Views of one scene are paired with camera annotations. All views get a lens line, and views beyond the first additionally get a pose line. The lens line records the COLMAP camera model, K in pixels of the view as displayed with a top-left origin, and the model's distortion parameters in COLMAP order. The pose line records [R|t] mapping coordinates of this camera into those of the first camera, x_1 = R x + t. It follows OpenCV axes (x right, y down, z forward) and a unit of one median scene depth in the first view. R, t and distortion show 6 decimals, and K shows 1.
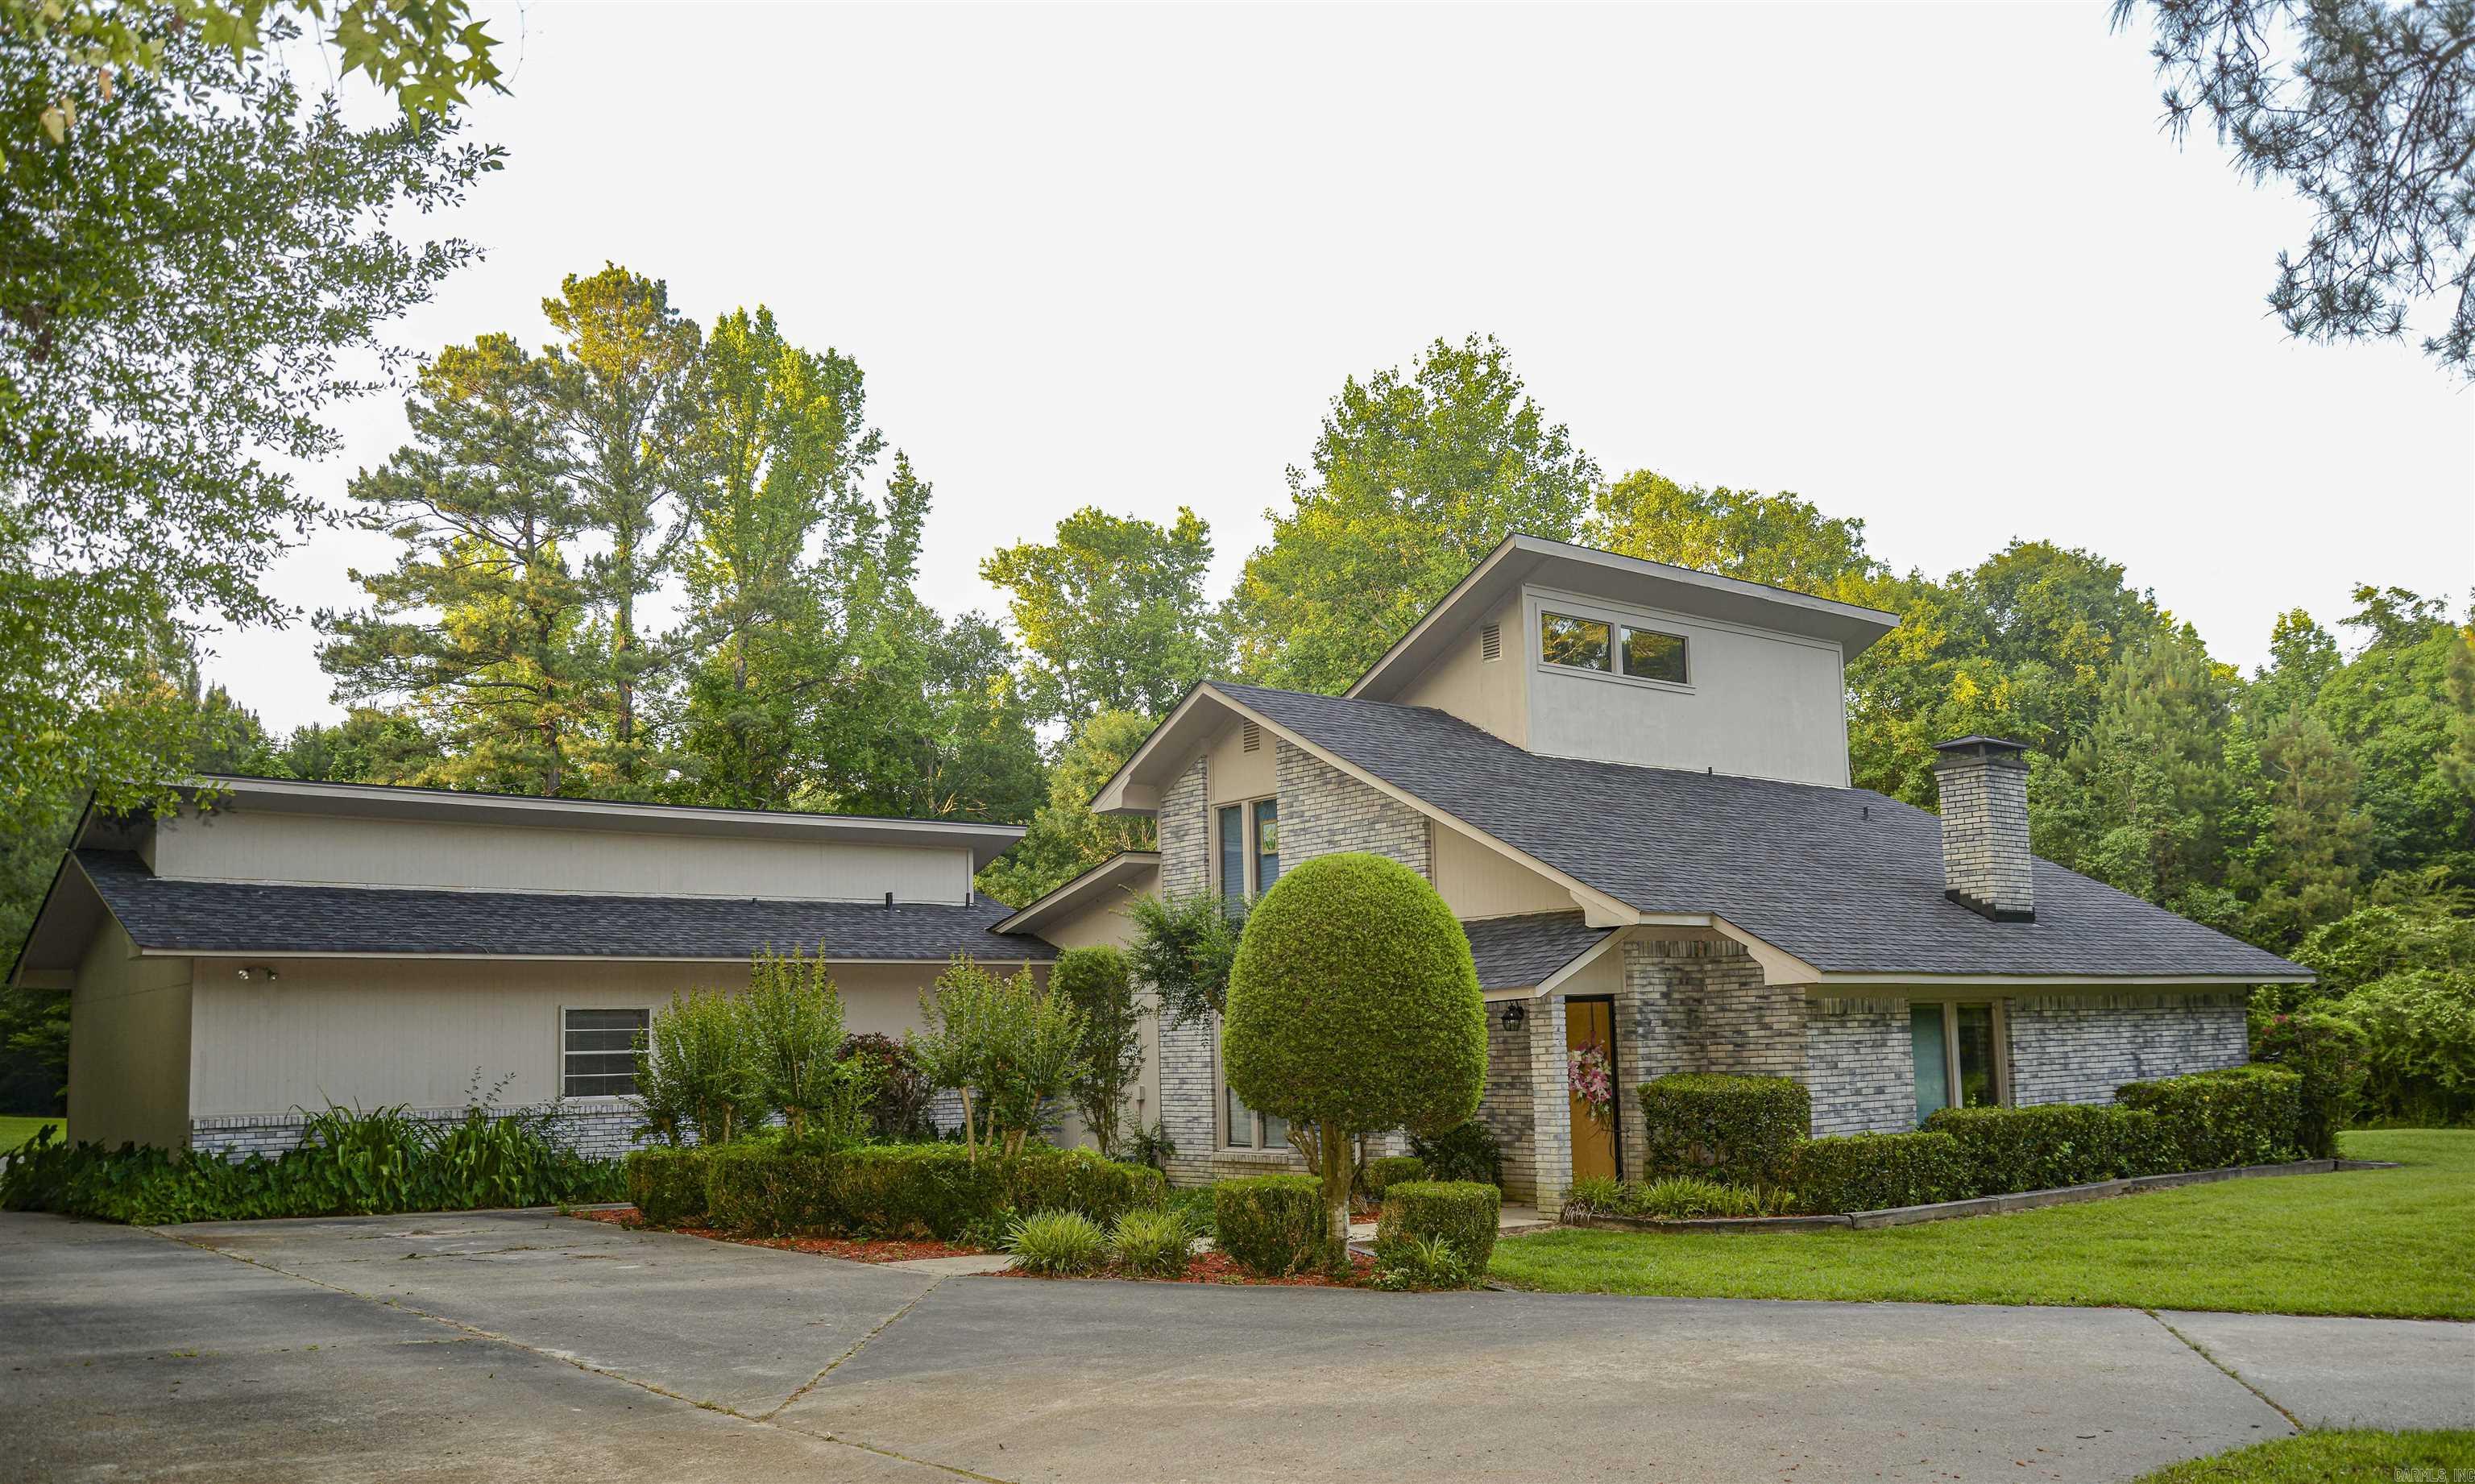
lens RADIAL K [[2085.4, 0, 1237.5], [0, 2085.4, 742.0], [0, 0, 1]] dist [0.005145, 0.001163]
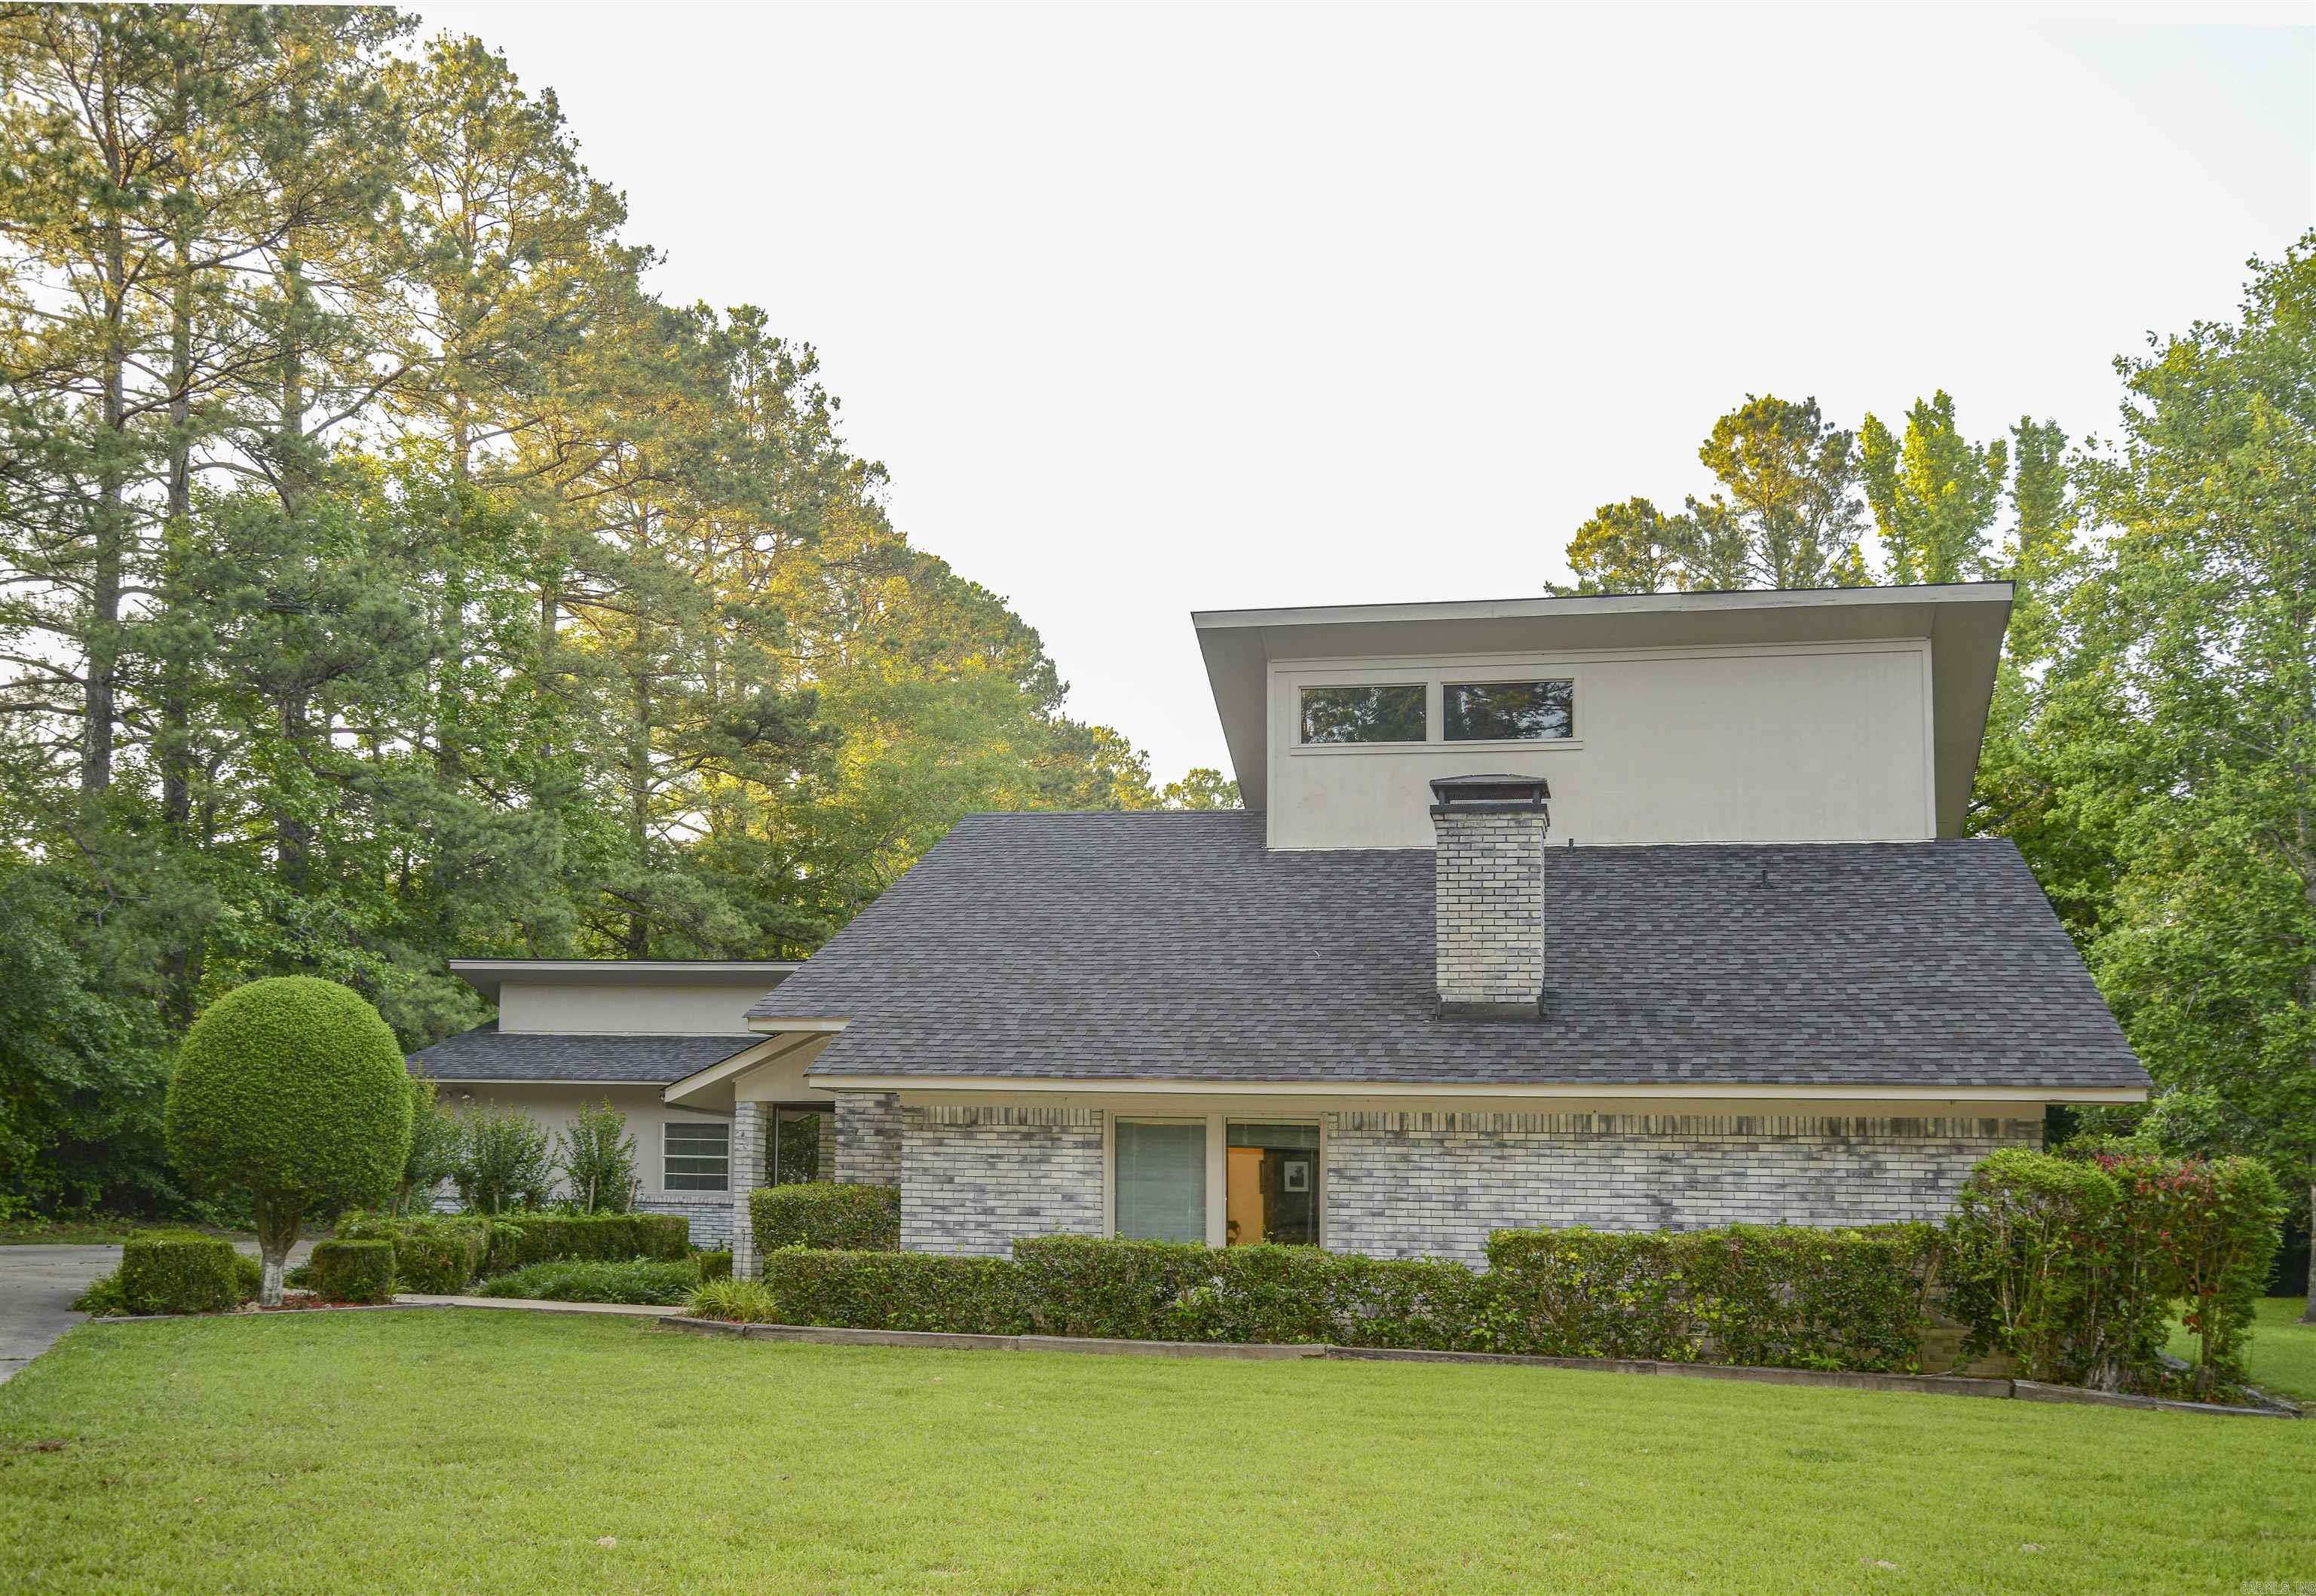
lens RADIAL K [[2241.2, 0, 1158.0], [0, 2241.2, 798.0], [0, 0, 1]] dist [-0.061266, 0.002696]
pose [[0.580687, -0.113537, -0.806171, 1.114614], [0.078004, 0.993431, -0.083723, 0.075723], [0.810381, -0.014268, 0.585729, 0.488130]]
